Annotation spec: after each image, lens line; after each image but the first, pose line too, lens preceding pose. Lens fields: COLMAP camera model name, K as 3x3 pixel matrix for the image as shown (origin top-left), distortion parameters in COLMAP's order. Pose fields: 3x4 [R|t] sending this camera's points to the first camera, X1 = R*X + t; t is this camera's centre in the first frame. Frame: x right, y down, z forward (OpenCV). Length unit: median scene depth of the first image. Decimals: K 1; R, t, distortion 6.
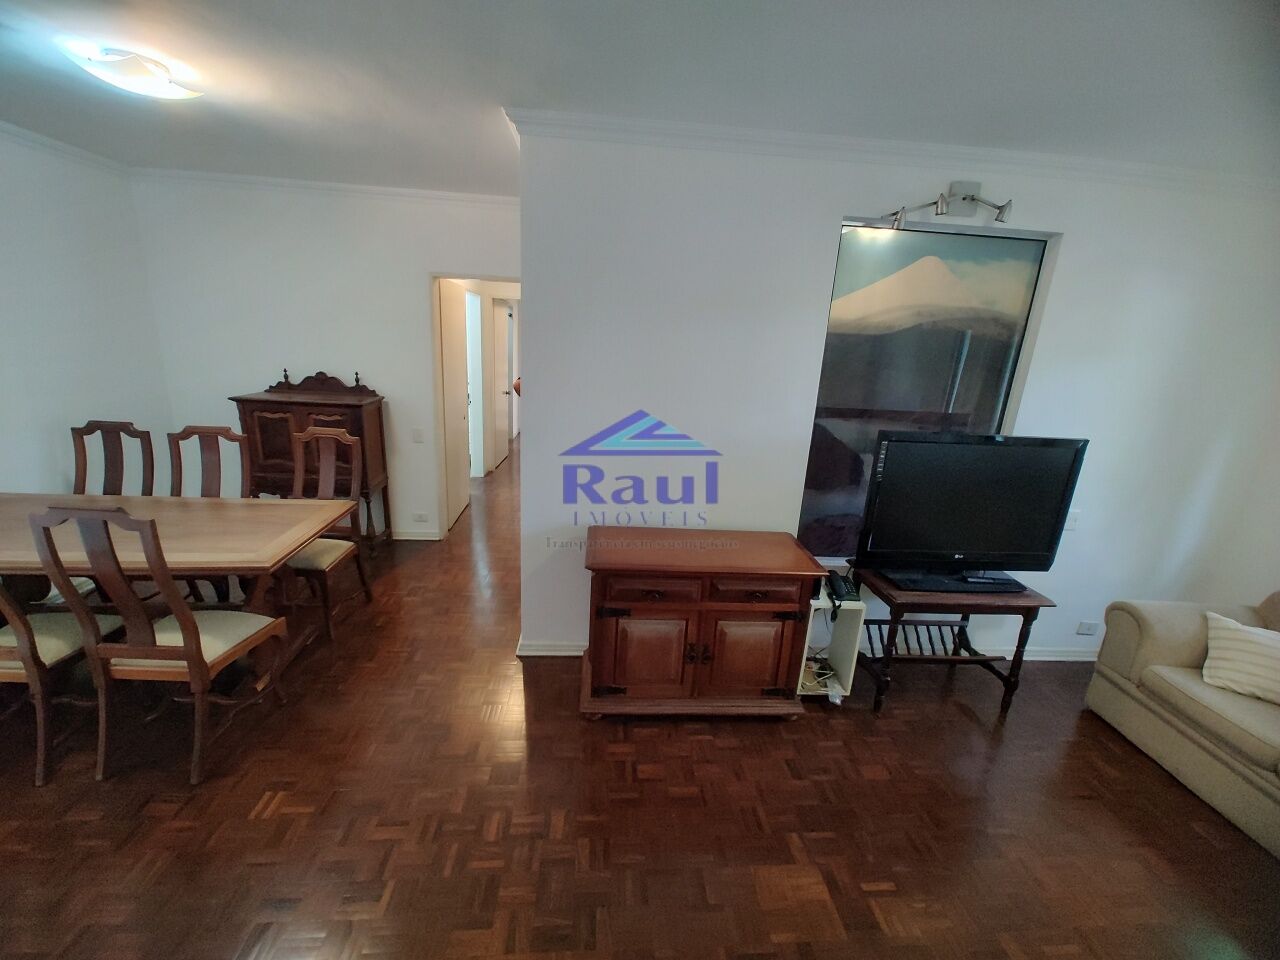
lens RADIAL K [[527.9, 0, 638.3], [0, 527.9, 485.3], [0, 0, 1]] dist [-0.013079, 0.000487]
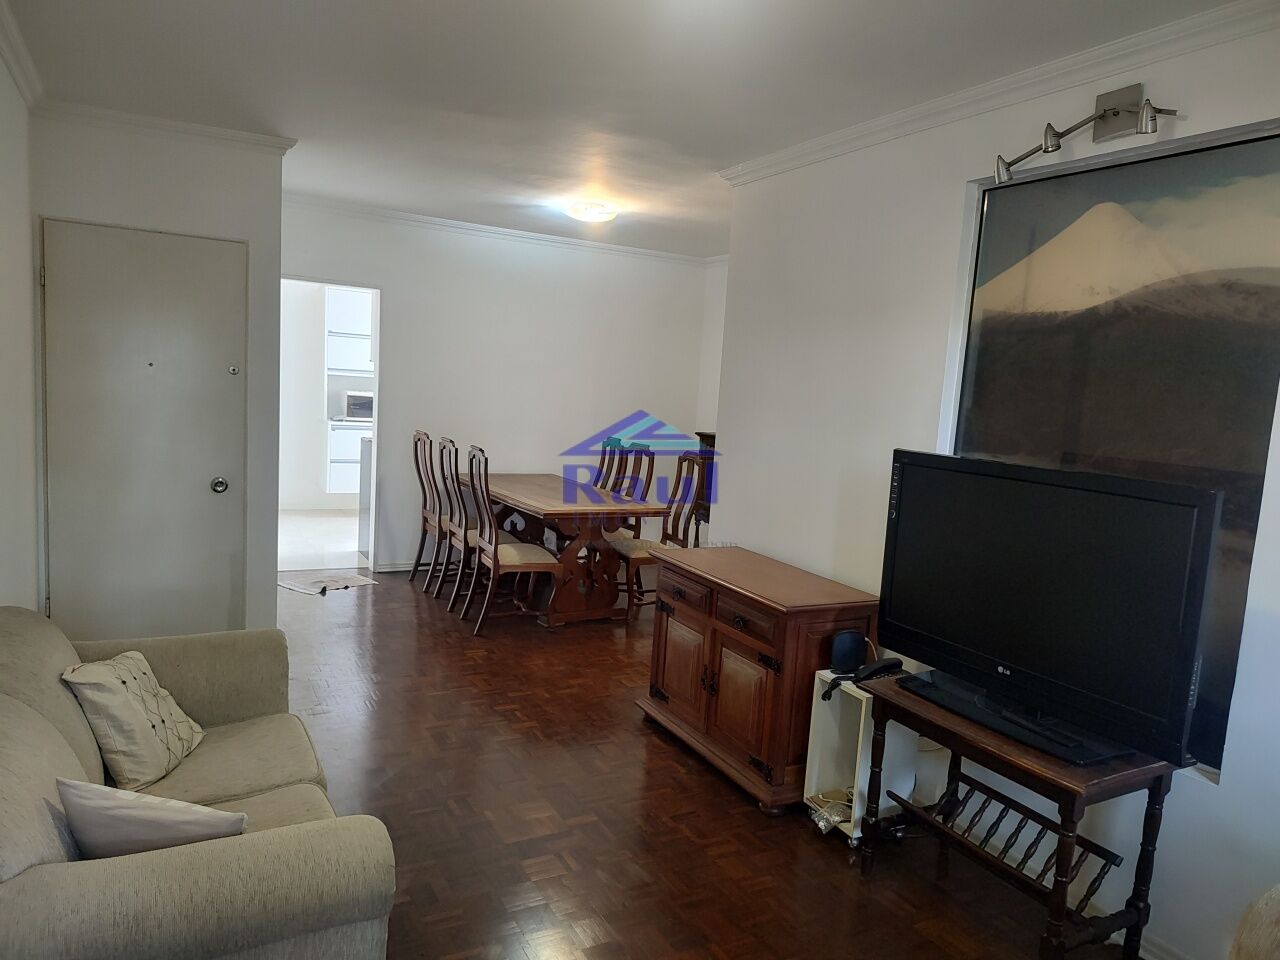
lens RADIAL K [[861.1, 0, 642.0], [0, 861.1, 480.2], [0, 0, 1]] dist [-0.001642, -0.001553]
pose [[0.425679, 0.078862, -0.901431, 1.367438], [-0.277601, 0.959539, -0.047145, 0.092630], [0.861240, 0.270307, 0.430348, 0.175338]]
